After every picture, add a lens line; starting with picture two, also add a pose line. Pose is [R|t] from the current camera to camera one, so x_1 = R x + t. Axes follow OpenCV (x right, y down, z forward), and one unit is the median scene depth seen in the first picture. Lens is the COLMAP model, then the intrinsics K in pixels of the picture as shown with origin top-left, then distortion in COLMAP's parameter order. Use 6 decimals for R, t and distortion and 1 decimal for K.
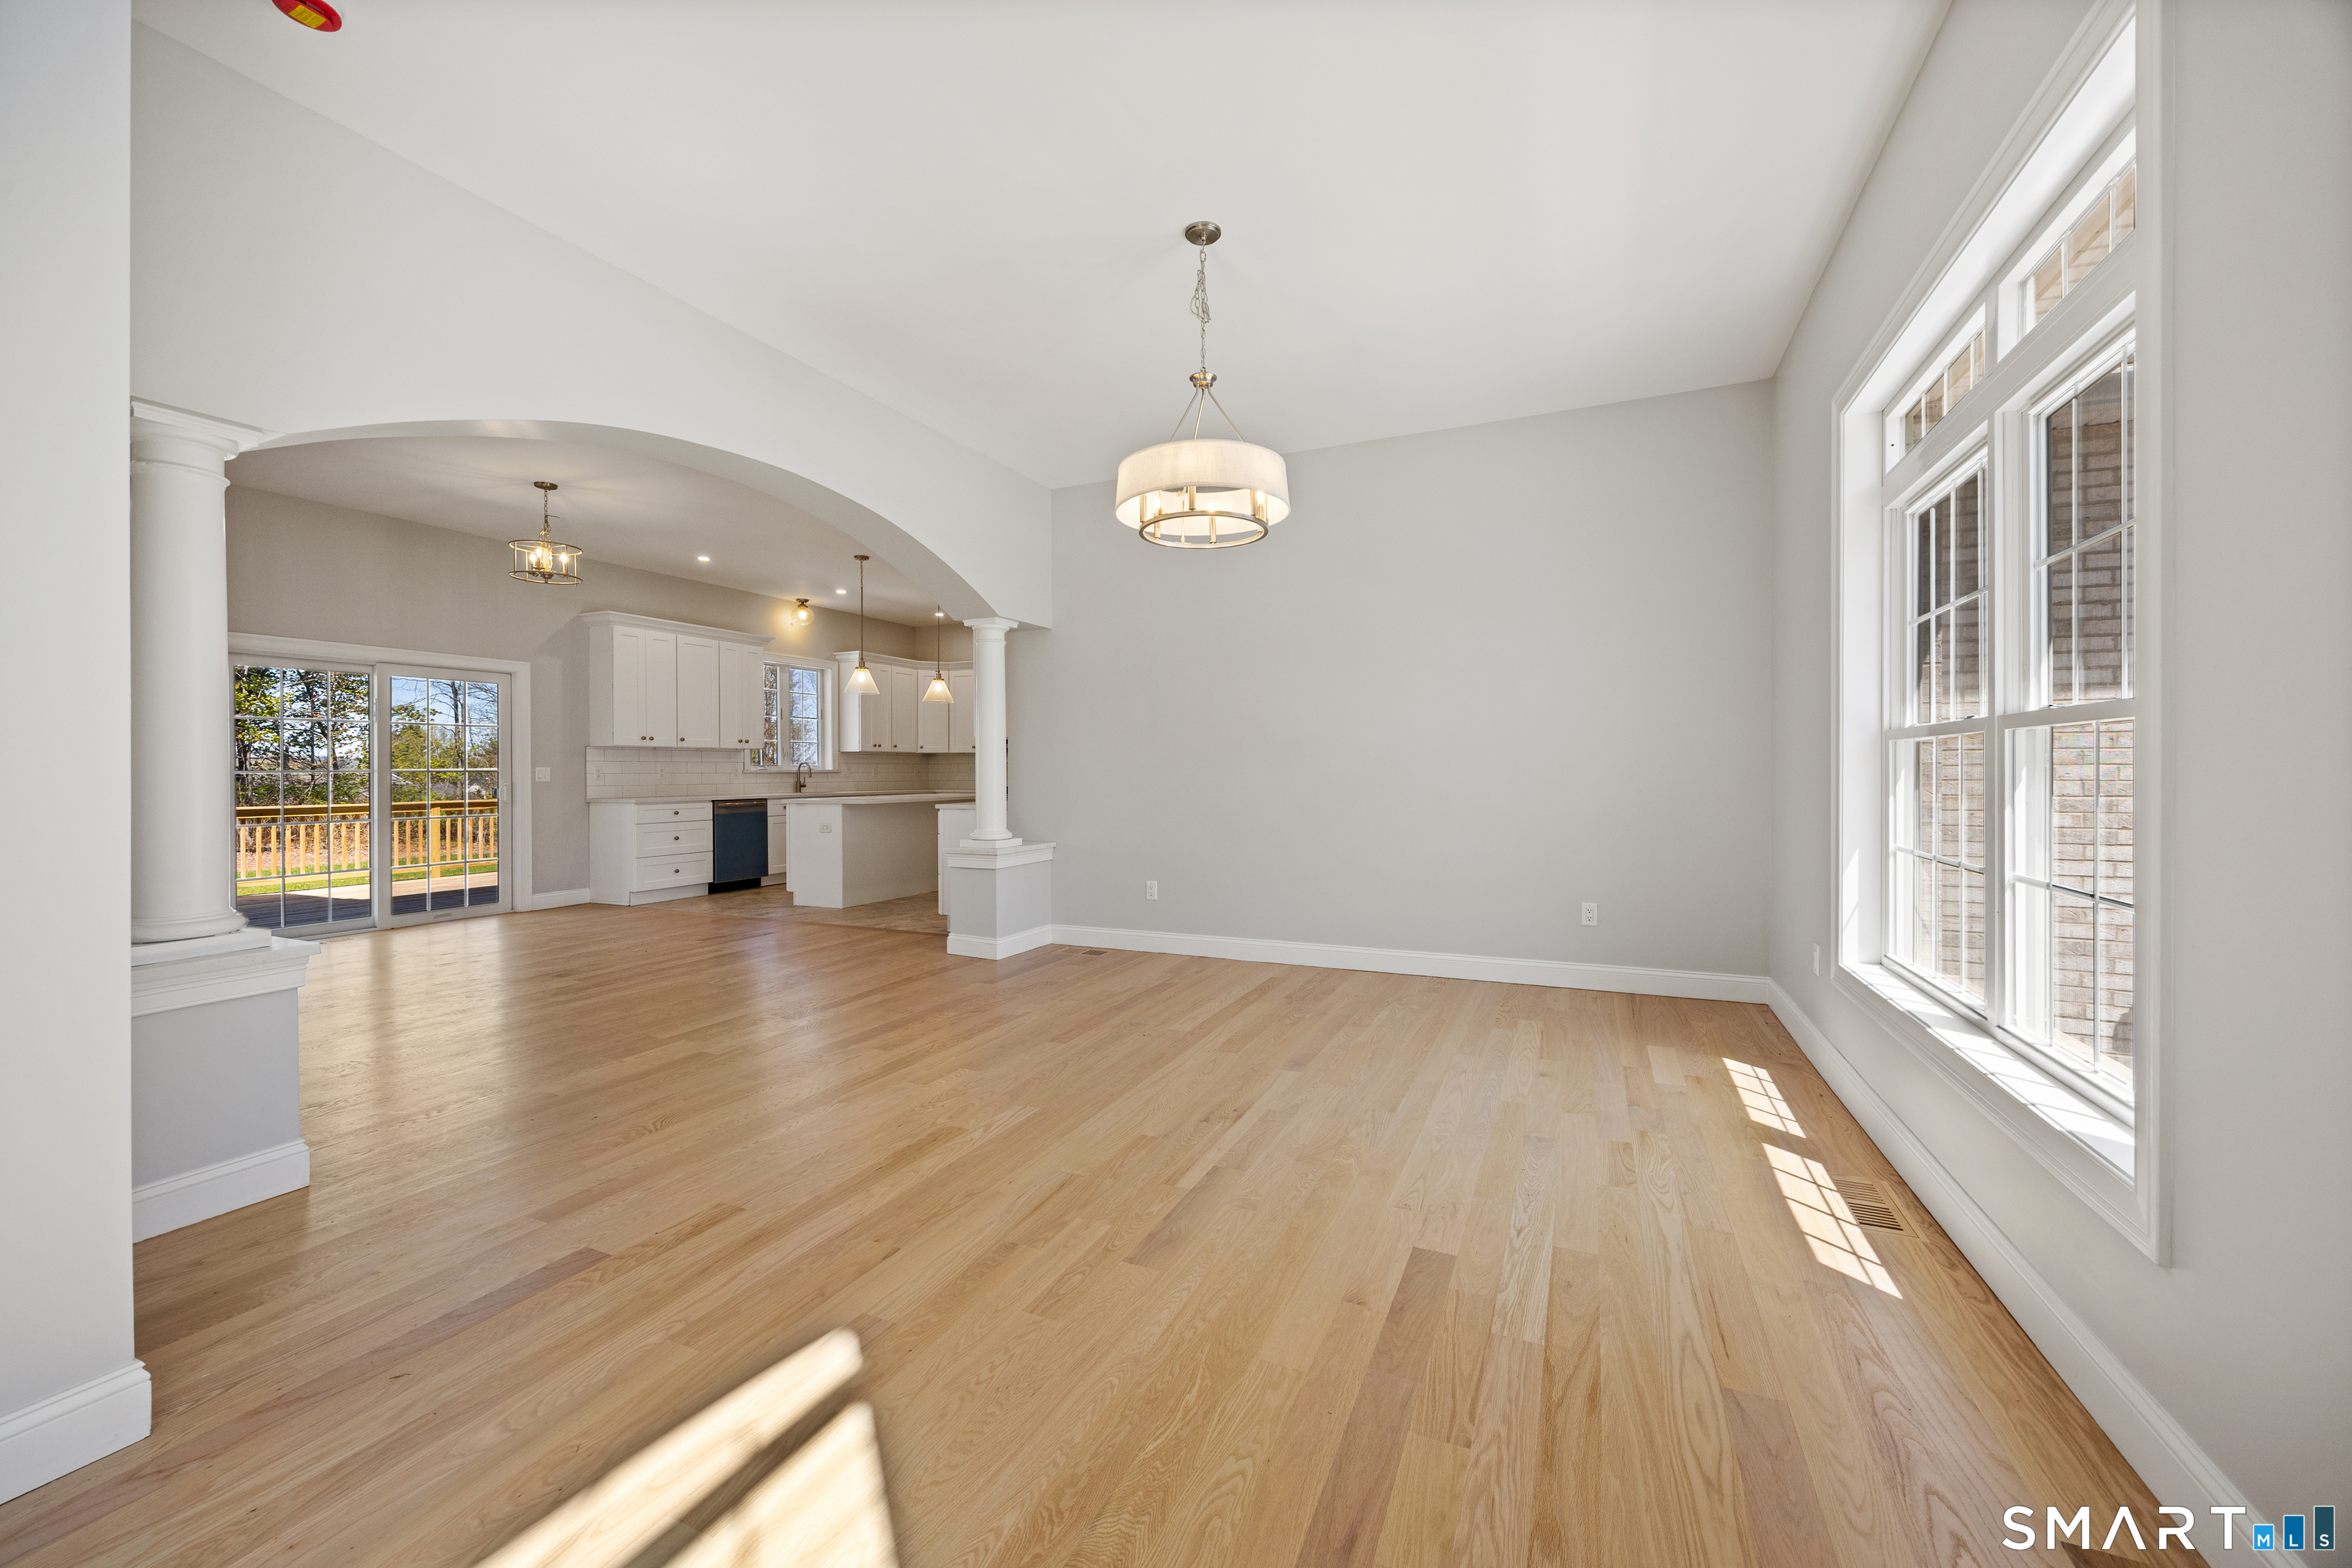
lens RADIAL K [[917.2, 0, 1160.3], [0, 917.2, 767.6], [0, 0, 1]] dist [0.008089, 0.000350]
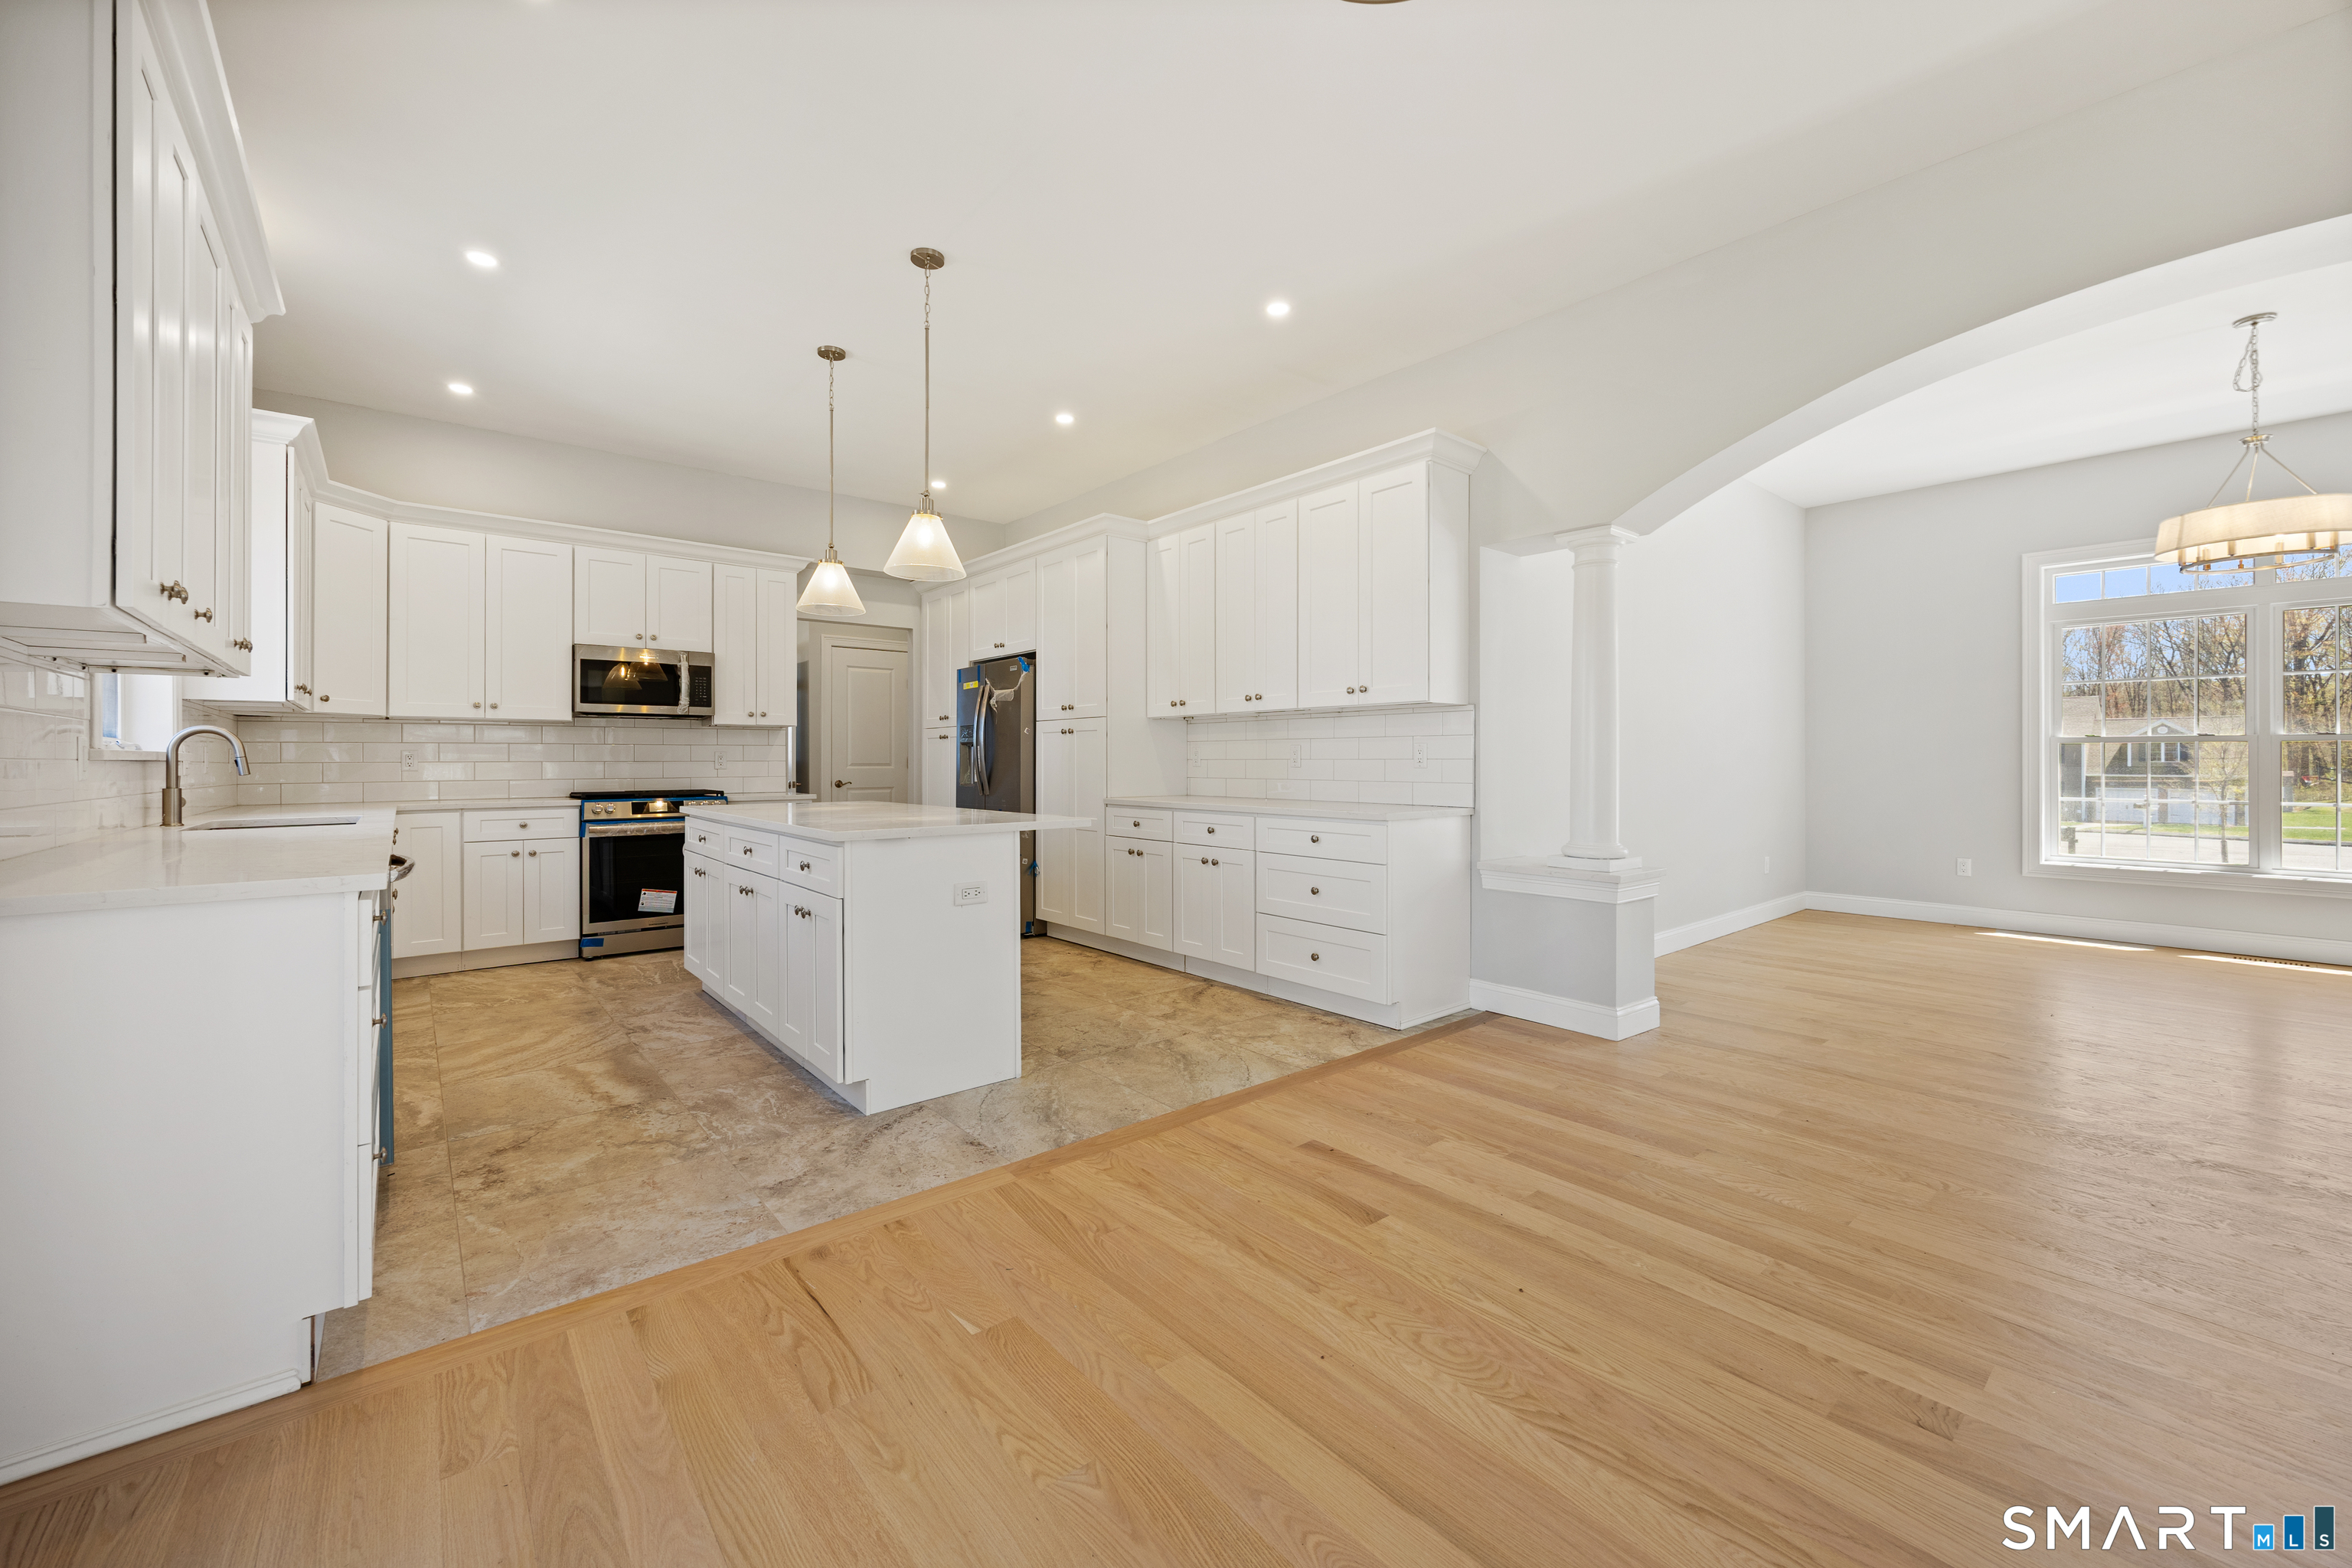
lens RADIAL K [[917.2, 0, 1187.4], [0, 917.2, 780.8], [0, 0, 1]] dist [0.008089, 0.000350]
pose [[0.411542, -0.014171, 0.911281, -0.963252], [-0.004556, 0.999835, 0.017606, 0.010085], [-0.911380, -0.011397, 0.411409, 1.015213]]
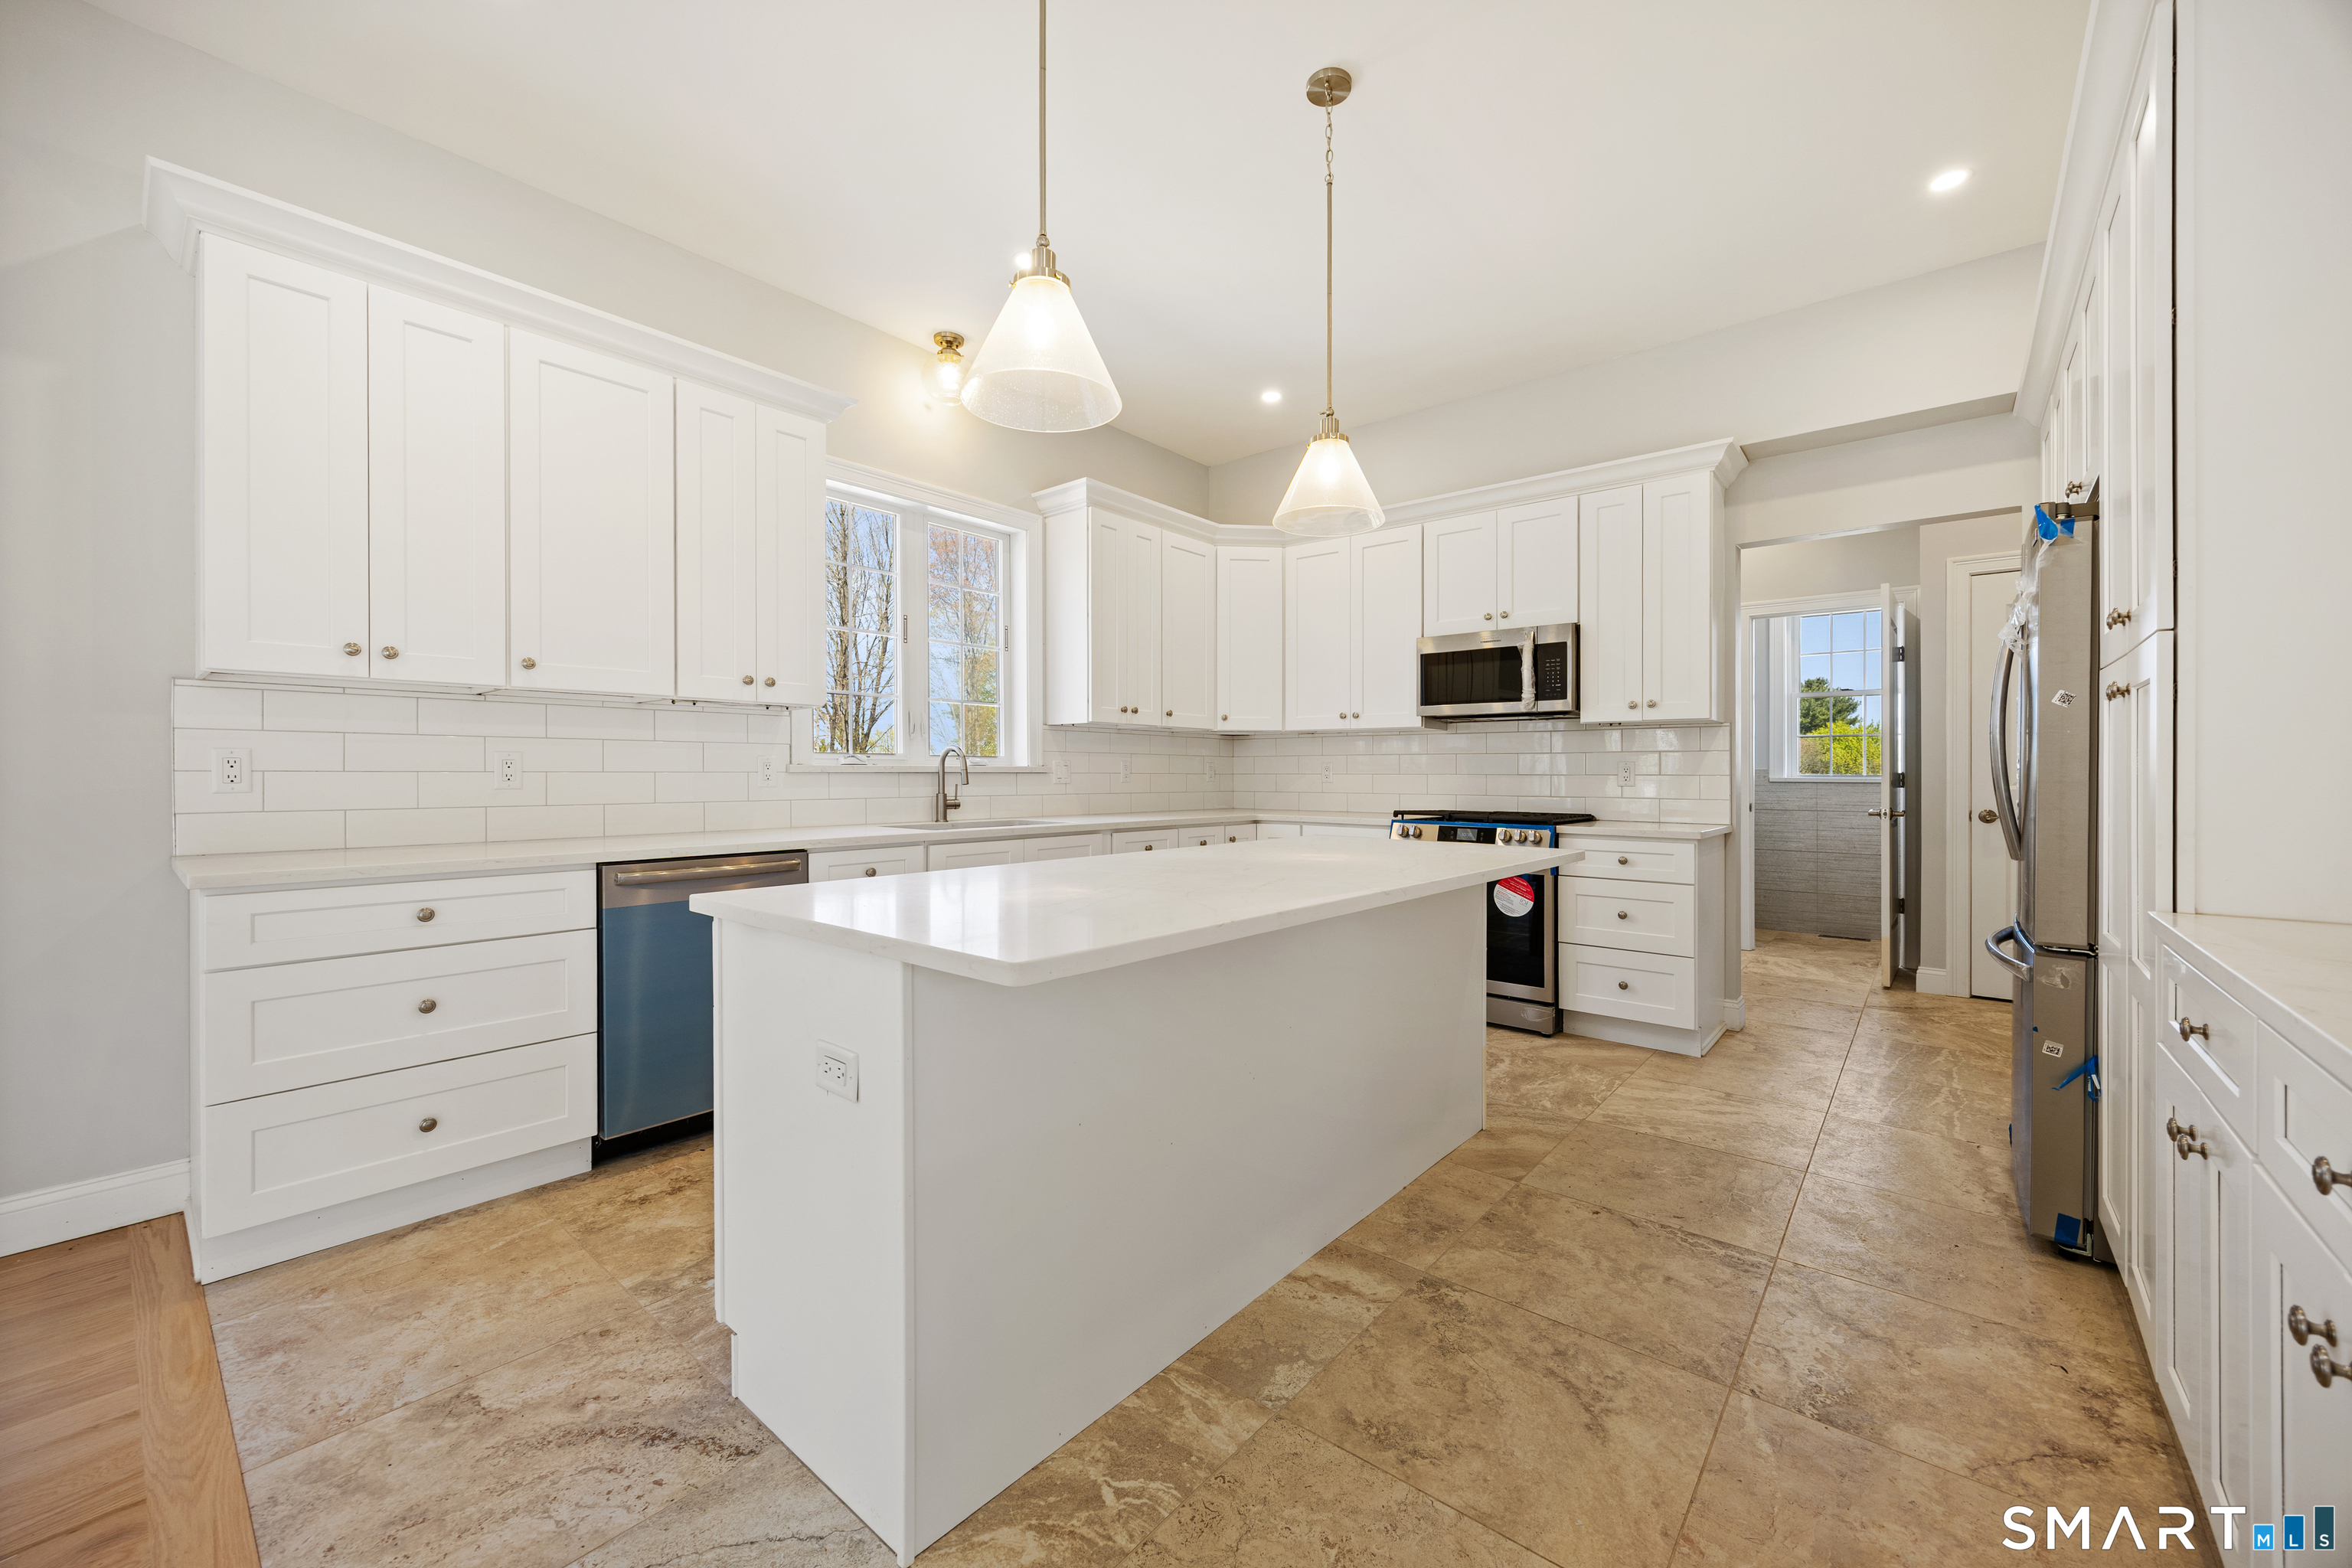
lens RADIAL K [[917.2, 0, 1164.8], [0, 917.2, 773.1], [0, 0, 1]] dist [0.008089, 0.000350]
pose [[0.963826, 0.009613, -0.266359, -0.344378], [-0.008043, 0.999943, 0.006984, 0.003864], [0.266411, -0.004589, 0.963849, 1.143680]]
